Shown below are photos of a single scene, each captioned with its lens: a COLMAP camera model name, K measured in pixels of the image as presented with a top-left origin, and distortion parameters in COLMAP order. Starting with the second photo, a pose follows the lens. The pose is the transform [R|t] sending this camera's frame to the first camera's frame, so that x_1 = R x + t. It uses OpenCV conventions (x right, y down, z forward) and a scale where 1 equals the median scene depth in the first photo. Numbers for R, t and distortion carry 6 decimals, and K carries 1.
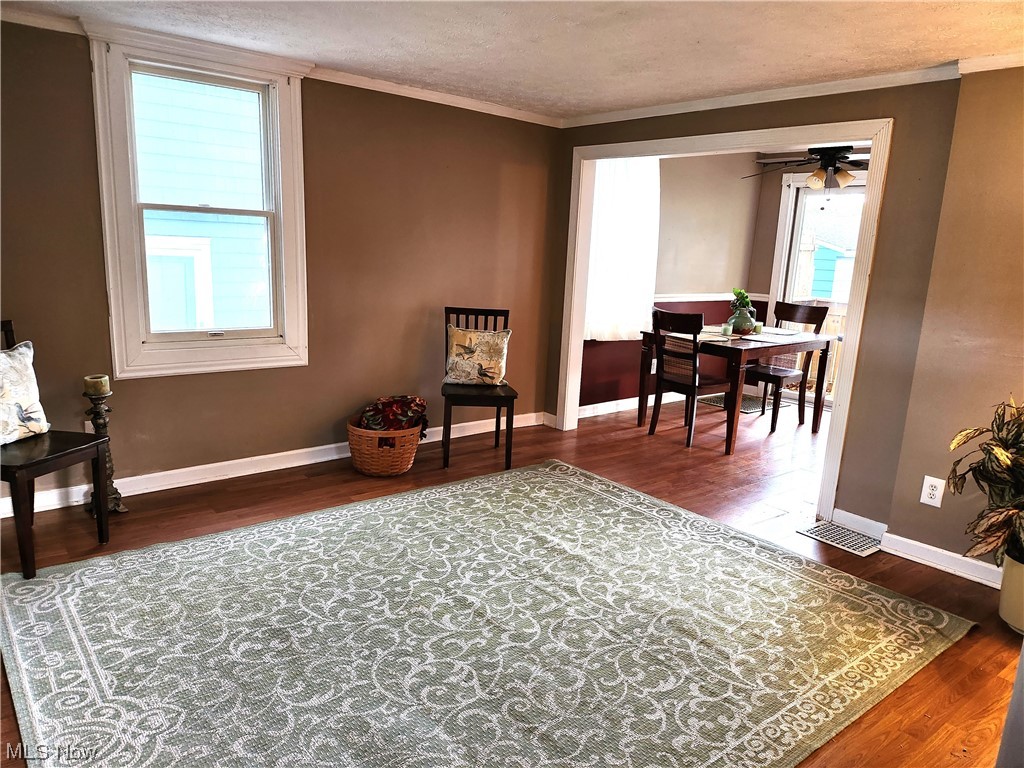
lens RADIAL K [[726.7, 0, 518.0], [0, 726.7, 392.0], [0, 0, 1]] dist [0.085794, -0.104083]
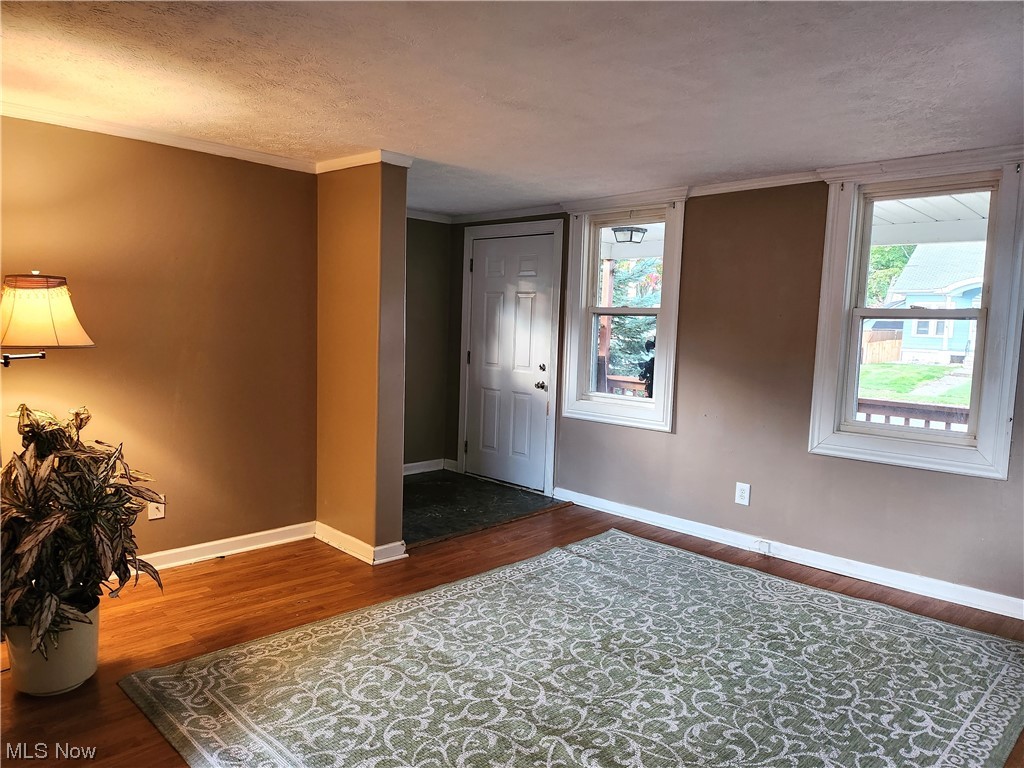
lens RADIAL K [[709.2, 0, 512.0], [0, 709.2, 384.0], [0, 0, 1]] dist [0.077679, -0.094252]
pose [[-0.992258, -0.068275, -0.103738, 0.215964], [-0.094865, 0.955787, 0.278337, -0.305690], [0.080148, 0.286024, -0.954865, 1.576838]]
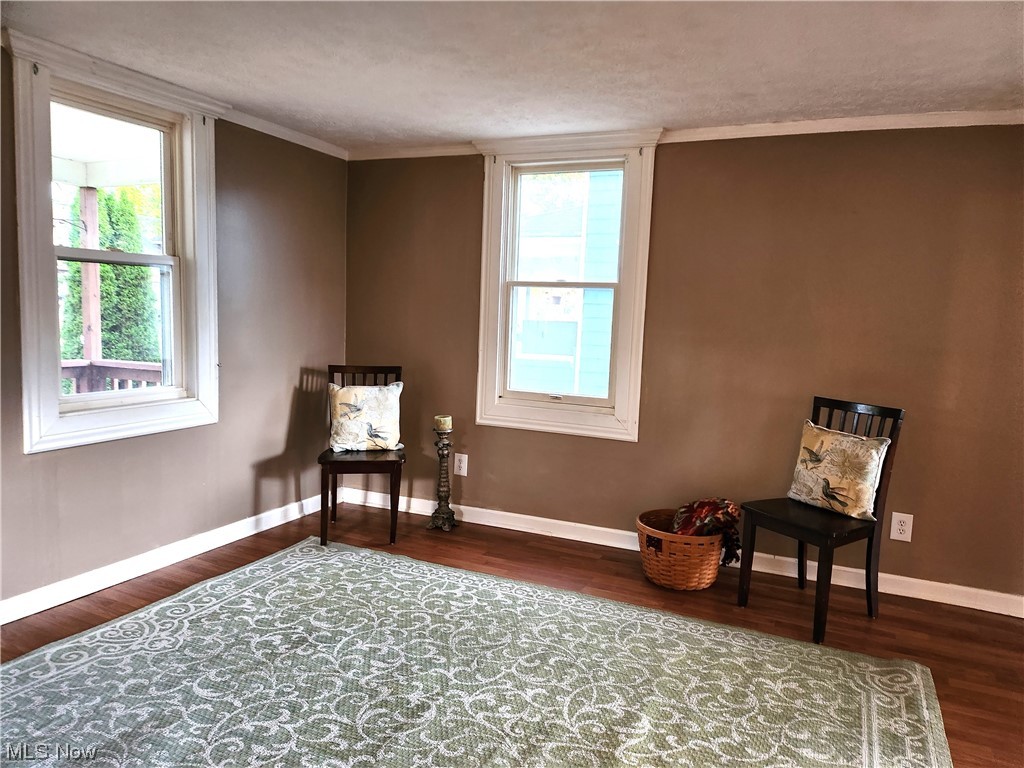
lens RADIAL K [[726.7, 0, 518.0], [0, 726.7, 392.0], [0, 0, 1]] dist [0.085794, -0.104083]
pose [[0.433542, 0.073117, -0.898162, 0.608423], [-0.200542, 0.979536, -0.017061, -0.067703], [0.878535, 0.187516, 0.439334, 0.571032]]
